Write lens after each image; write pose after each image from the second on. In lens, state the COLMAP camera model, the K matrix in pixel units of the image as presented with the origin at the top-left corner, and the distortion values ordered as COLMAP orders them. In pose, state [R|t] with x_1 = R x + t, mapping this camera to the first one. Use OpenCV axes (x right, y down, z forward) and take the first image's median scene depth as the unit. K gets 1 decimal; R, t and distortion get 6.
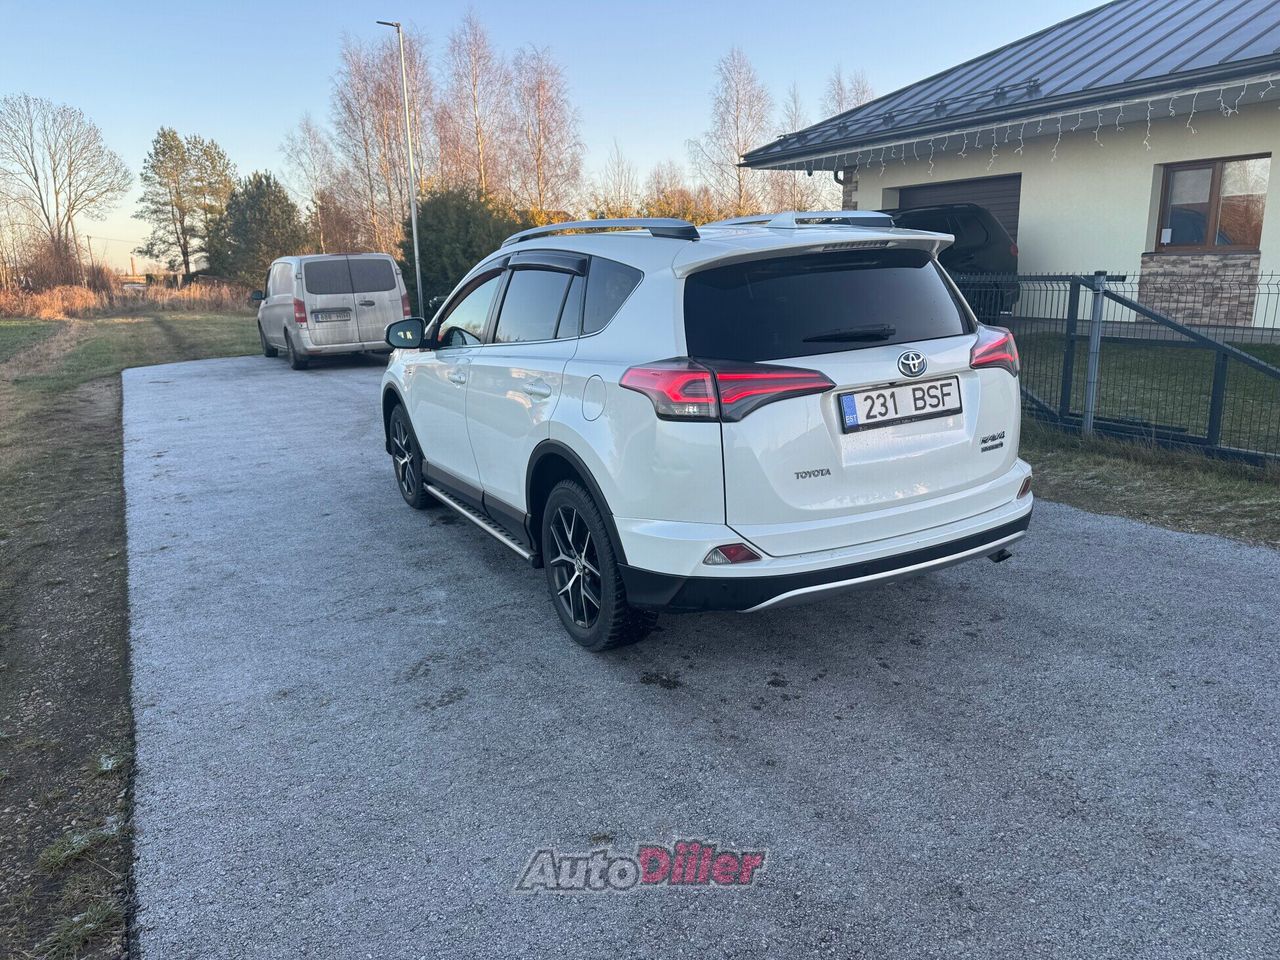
lens RADIAL K [[913.0, 0, 637.5], [0, 913.0, 476.8], [0, 0, 1]] dist [0.035414, -0.002197]
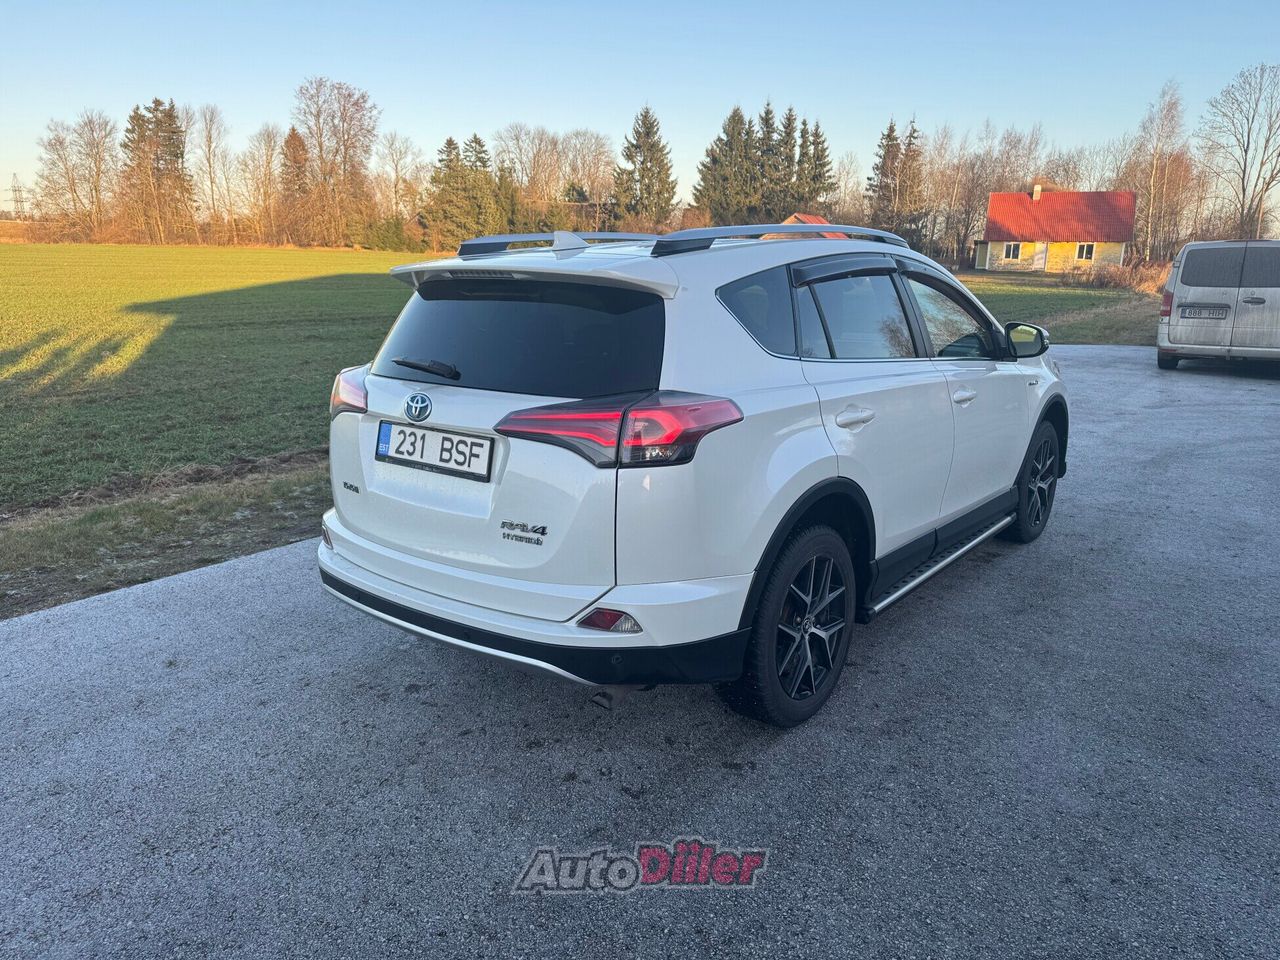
lens RADIAL K [[913.0, 0, 637.0], [0, 913.0, 471.5], [0, 0, 1]] dist [0.035414, -0.002197]
pose [[0.403562, 0.255751, -0.878481, 1.155842], [-0.234686, 0.956951, 0.170784, -0.257526], [0.884342, 0.137245, 0.446210, 0.759894]]
